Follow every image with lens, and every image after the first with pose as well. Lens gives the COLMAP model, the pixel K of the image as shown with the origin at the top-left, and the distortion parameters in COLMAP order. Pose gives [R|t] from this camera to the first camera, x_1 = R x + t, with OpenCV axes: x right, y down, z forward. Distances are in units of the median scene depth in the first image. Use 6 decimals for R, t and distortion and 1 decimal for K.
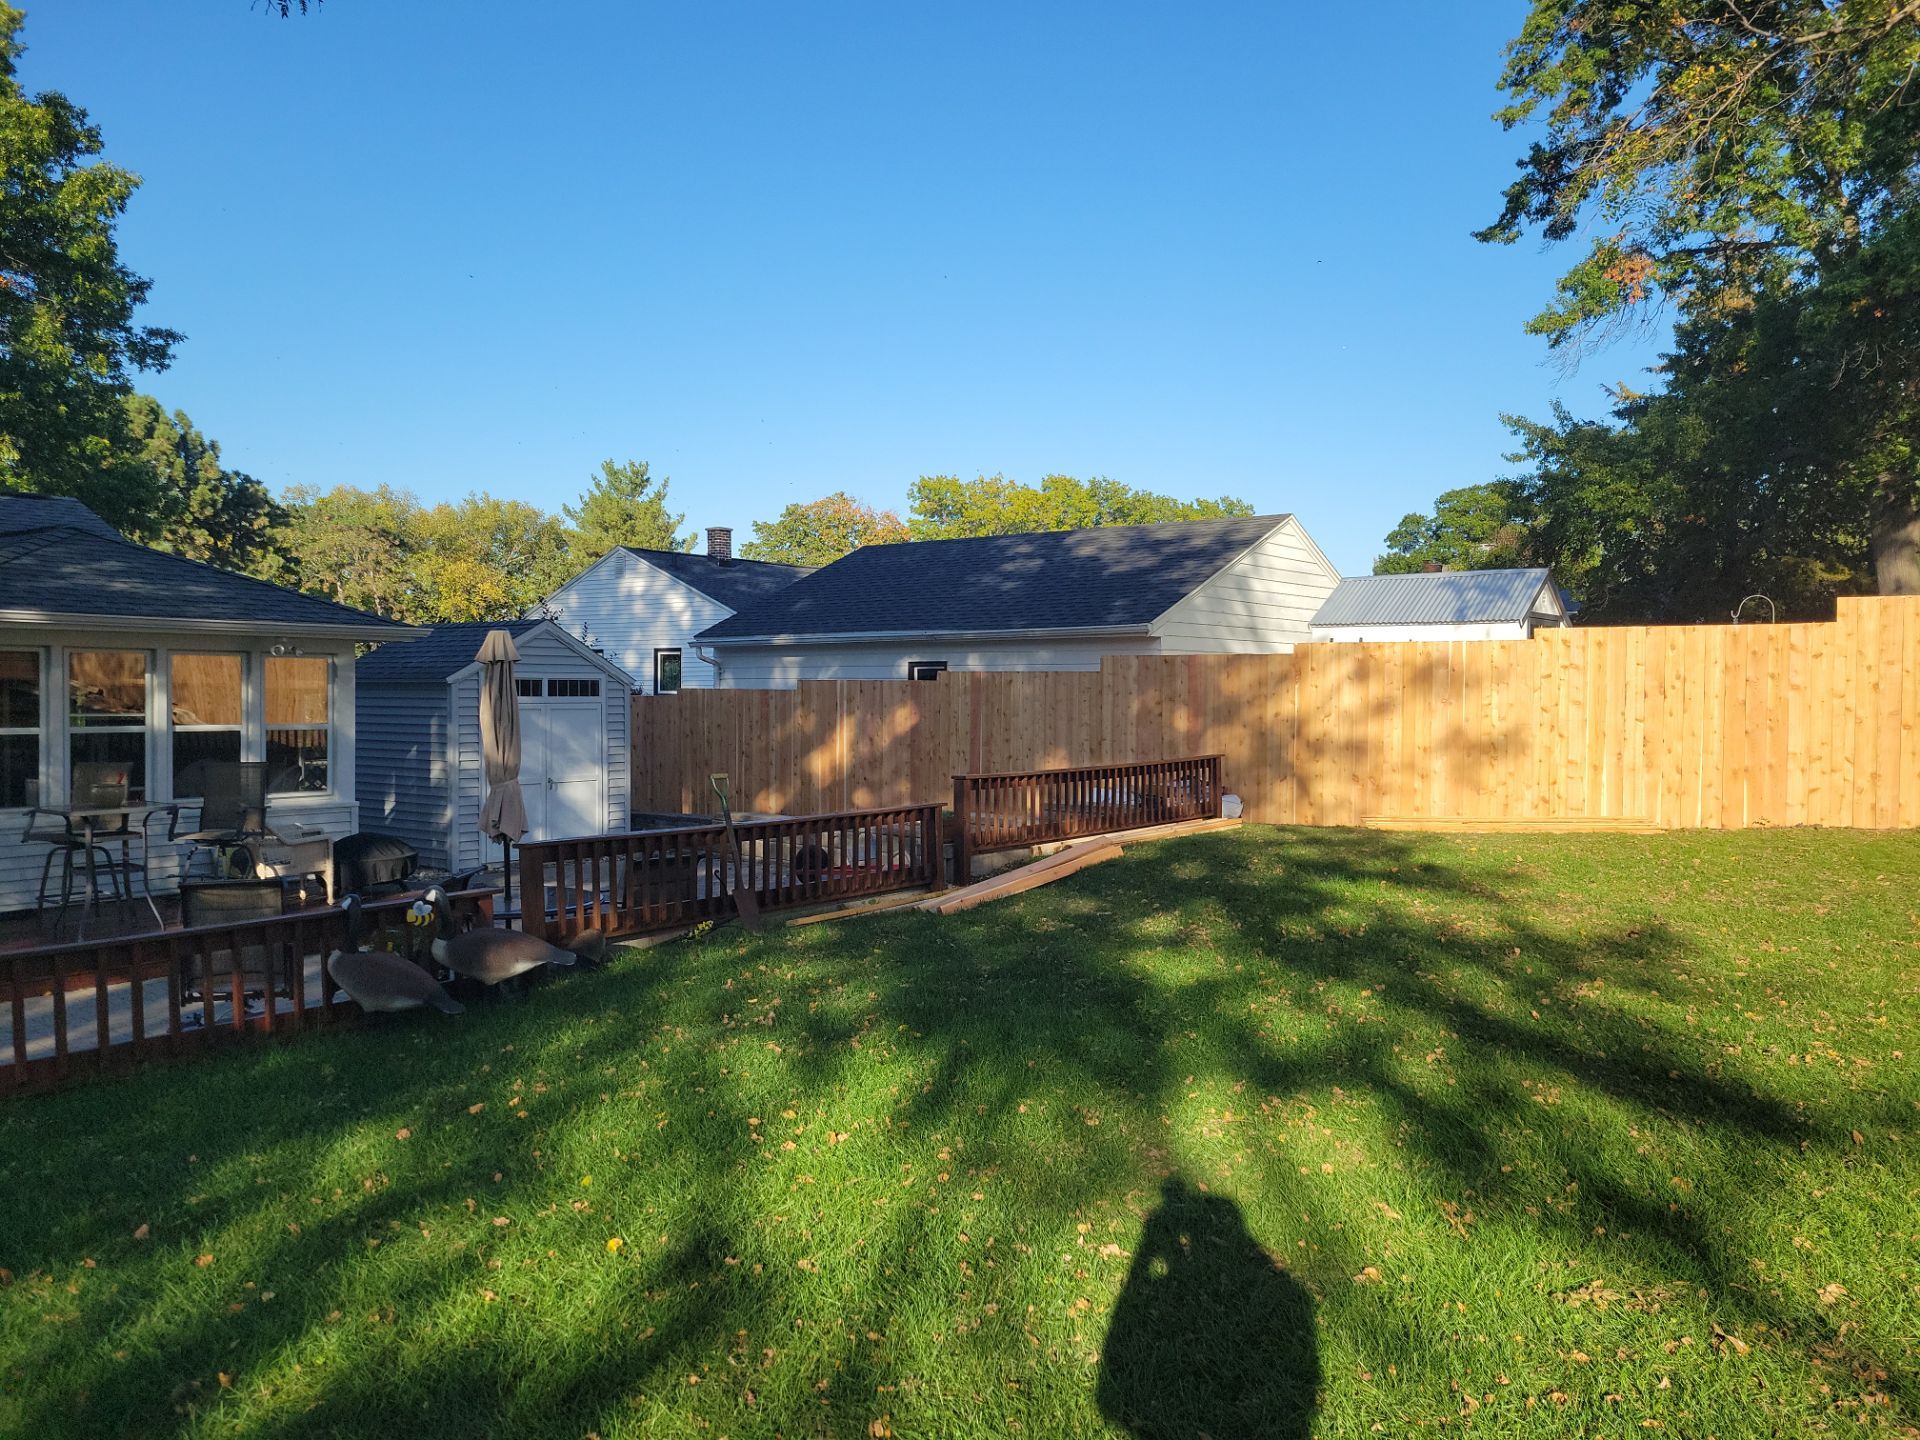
lens RADIAL K [[1396.4, 0, 936.8], [0, 1396.4, 725.4], [0, 0, 1]] dist [0.033095, -0.024201]
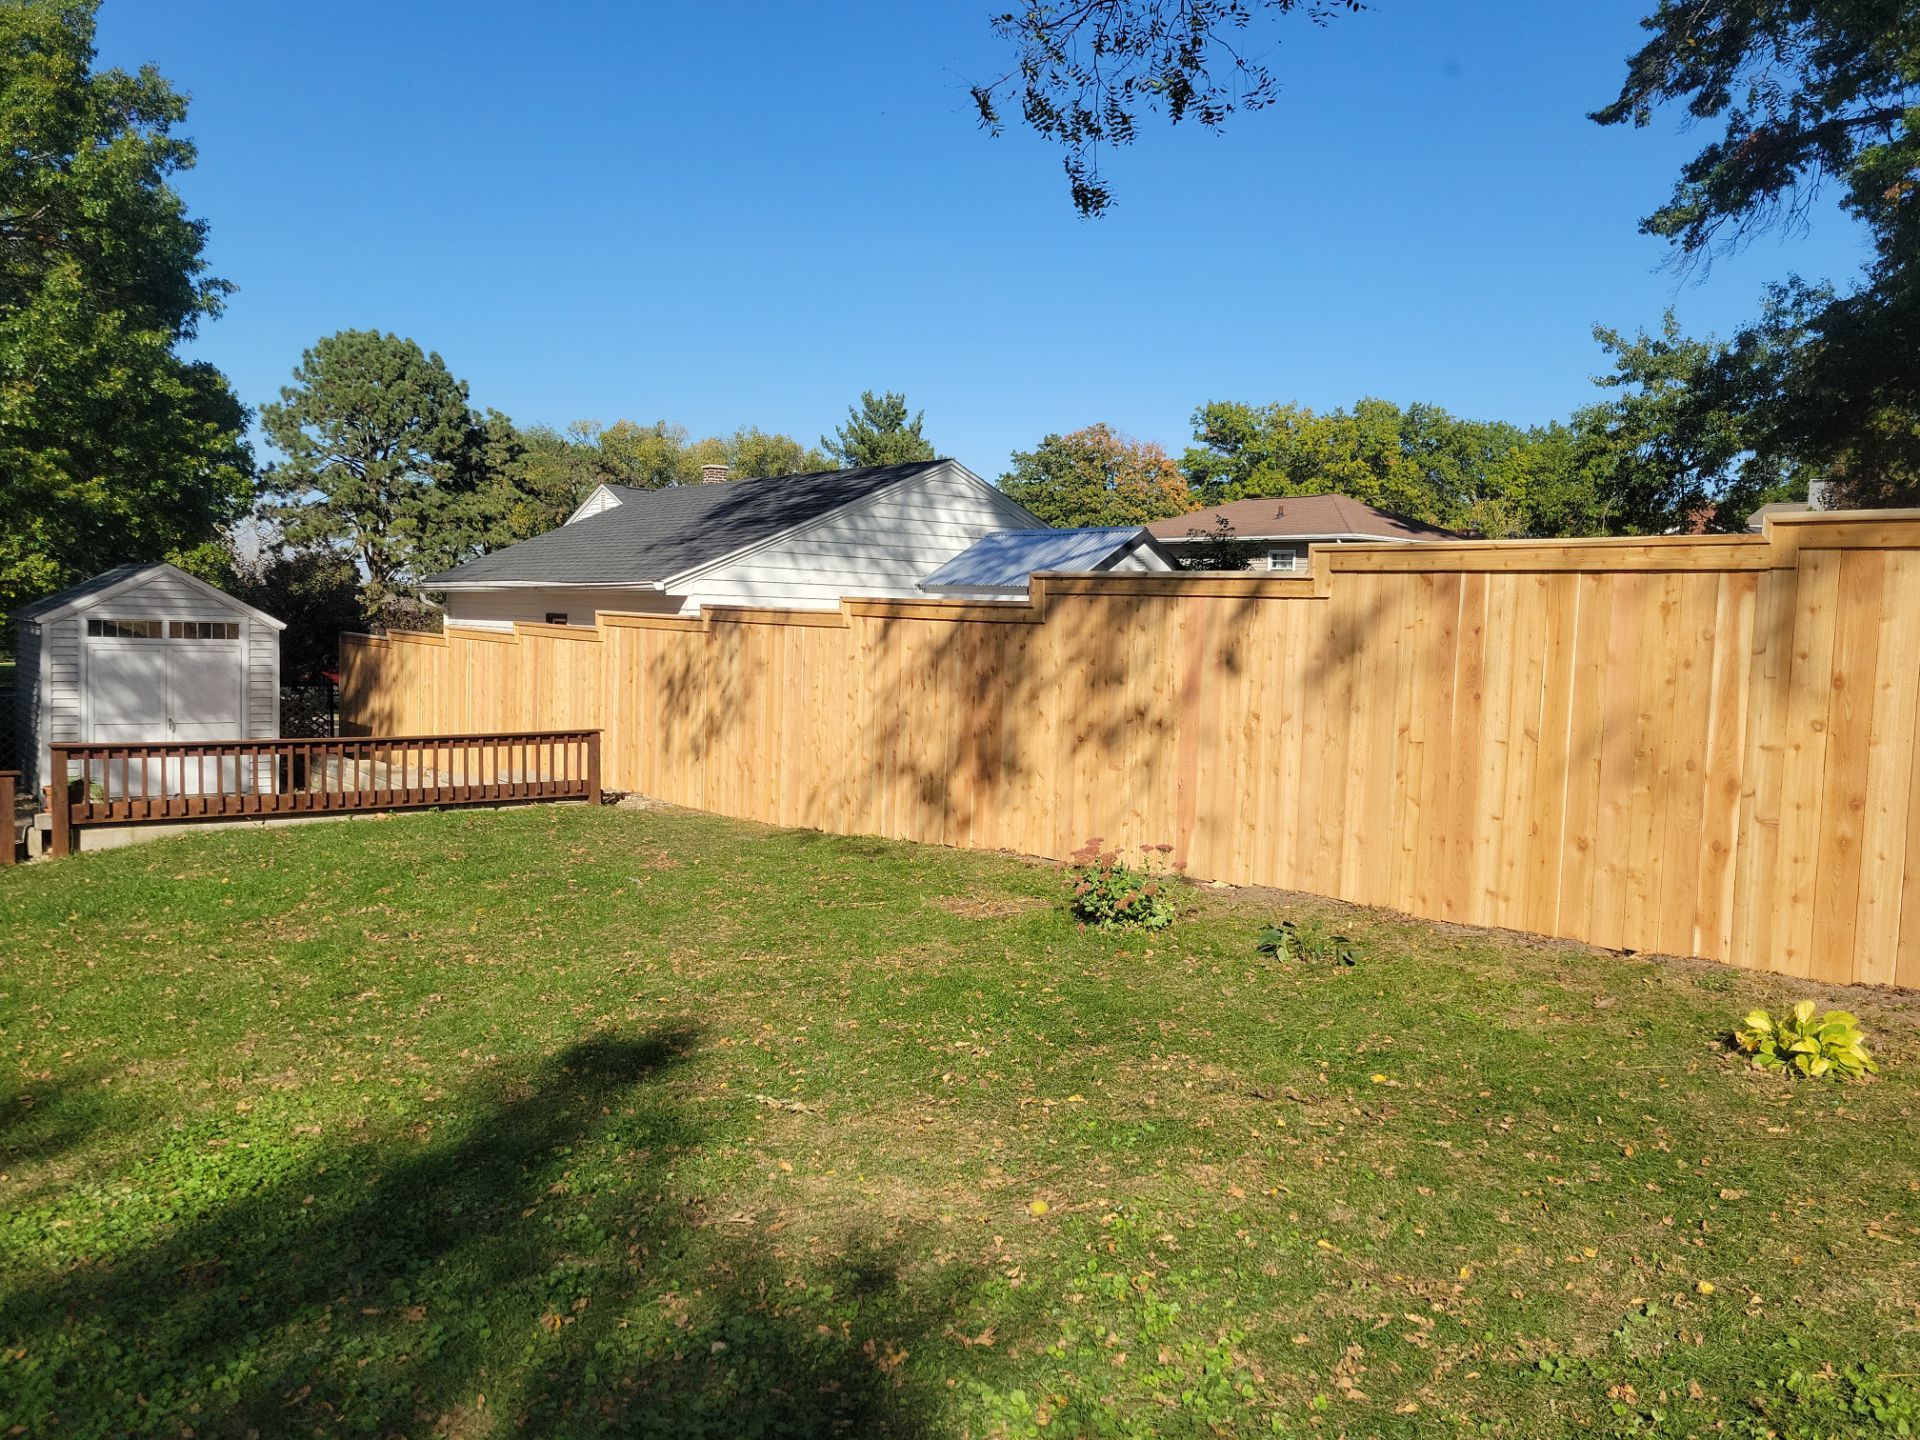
lens RADIAL K [[1396.4, 0, 963.0], [0, 1396.4, 736.9], [0, 0, 1]] dist [0.033095, -0.024201]
pose [[0.970769, 0.045172, -0.235726, 0.276680], [-0.031627, 0.997641, 0.060932, -0.015763], [0.237923, -0.051696, 0.969907, 0.071591]]
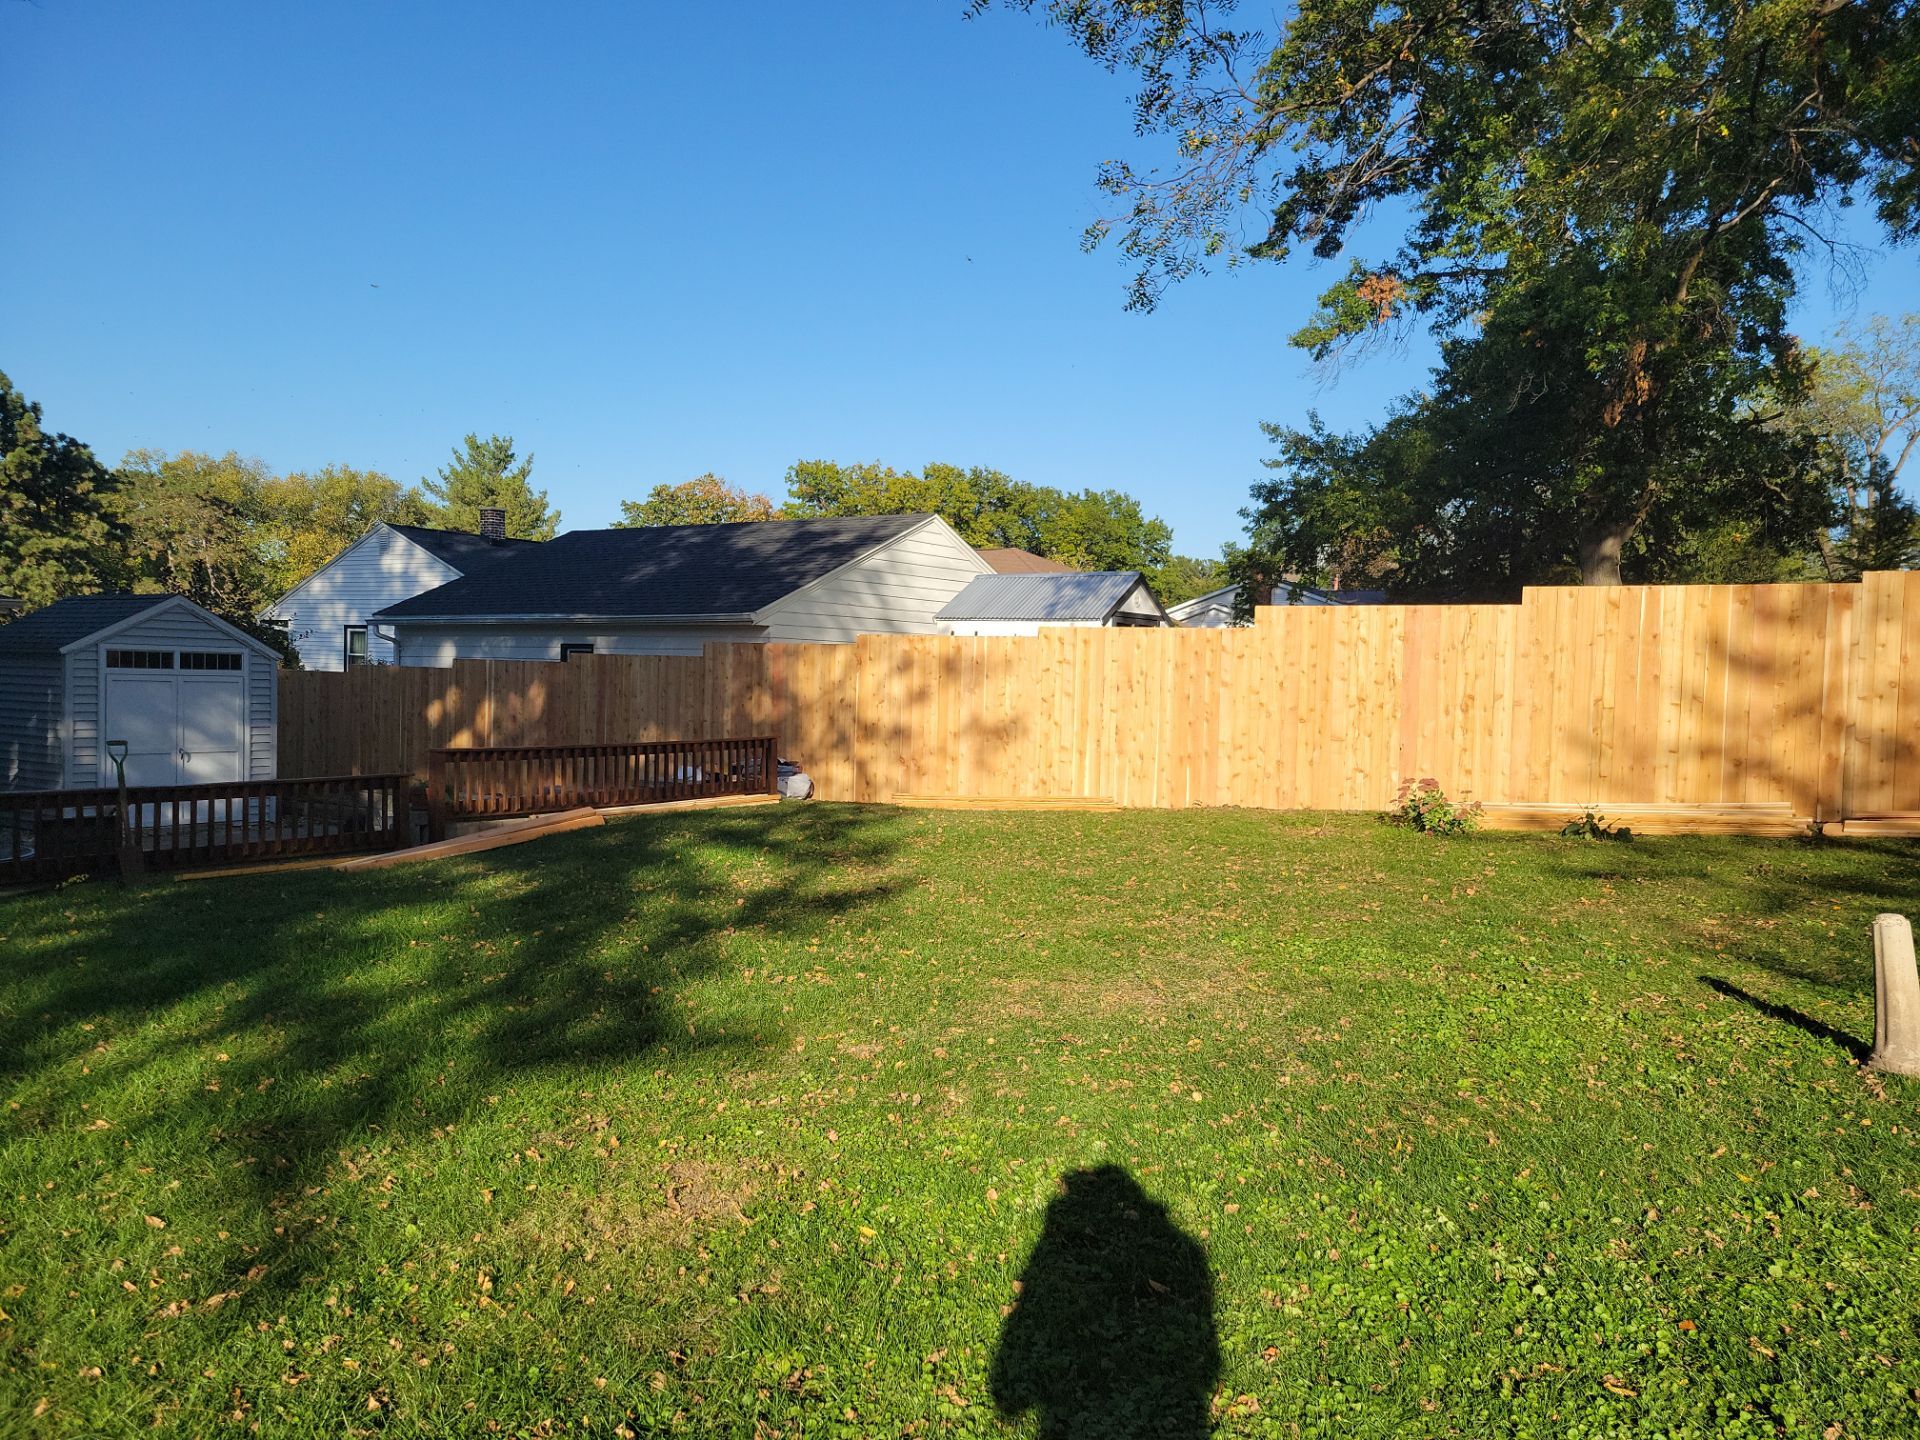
lens RADIAL K [[1396.4, 0, 939.7], [0, 1396.4, 712.3], [0, 0, 1]] dist [0.033095, -0.024201]
pose [[0.997548, 0.019330, 0.067260, 0.108929], [-0.019408, 0.999812, 0.000504, -0.000158], [-0.067238, -0.001808, 0.997735, -0.035379]]
